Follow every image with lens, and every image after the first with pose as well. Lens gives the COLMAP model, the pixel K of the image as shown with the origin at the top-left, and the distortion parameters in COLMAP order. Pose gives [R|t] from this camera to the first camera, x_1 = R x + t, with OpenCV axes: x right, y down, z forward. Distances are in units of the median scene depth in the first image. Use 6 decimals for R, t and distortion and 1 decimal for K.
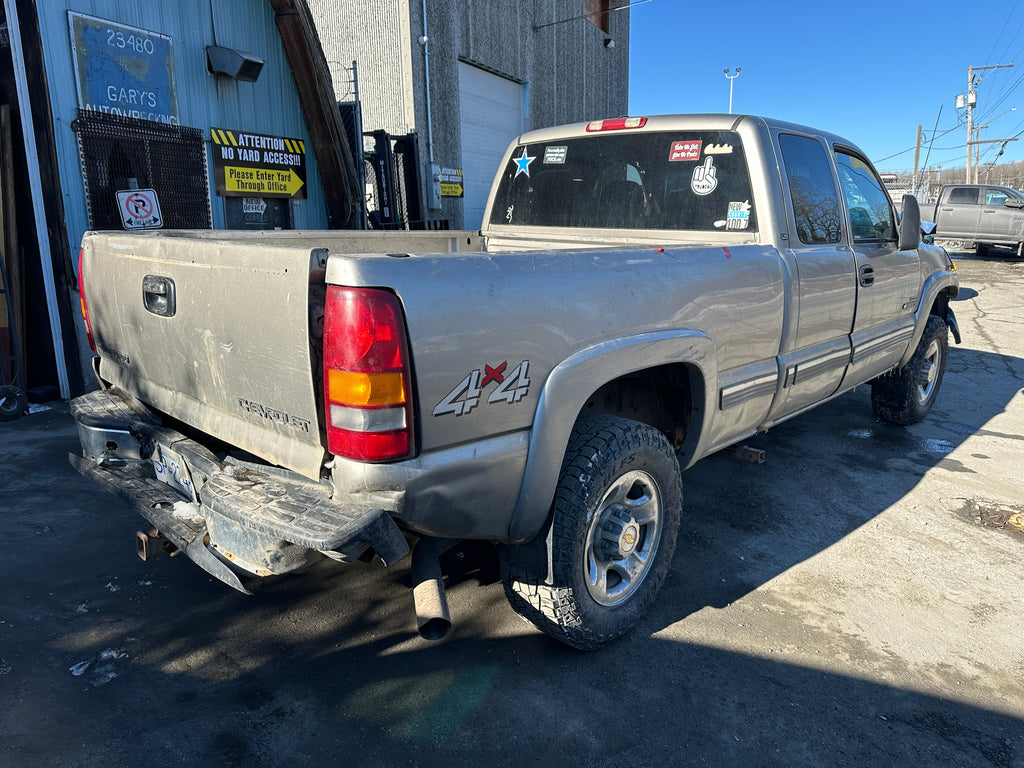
lens RADIAL K [[718.1, 0, 514.8], [0, 718.1, 380.6], [0, 0, 1]] dist [0.043709, -0.052849]
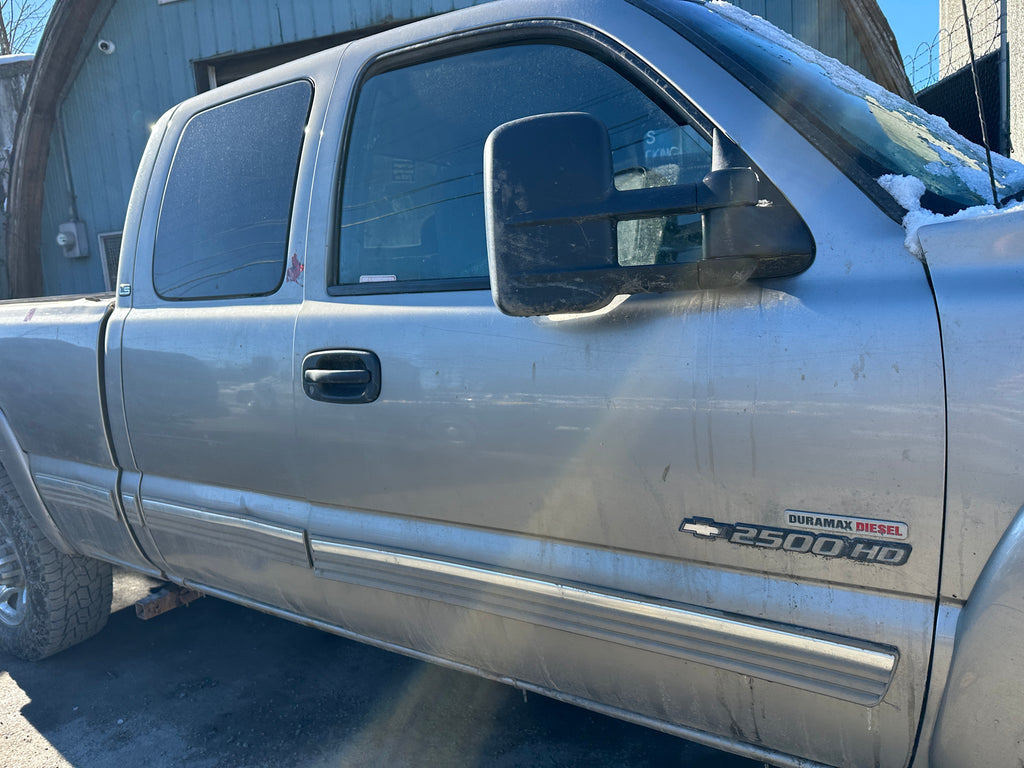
lens RADIAL K [[729.3, 0, 509.5], [0, 729.3, 381.3], [0, 0, 1]] dist [-0.001704, -0.008098]
pose [[0.165950, 0.137222, -0.976540, 0.824562], [-0.138116, 0.983745, 0.114763, -0.186278], [0.976414, 0.115831, 0.182205, 0.940087]]
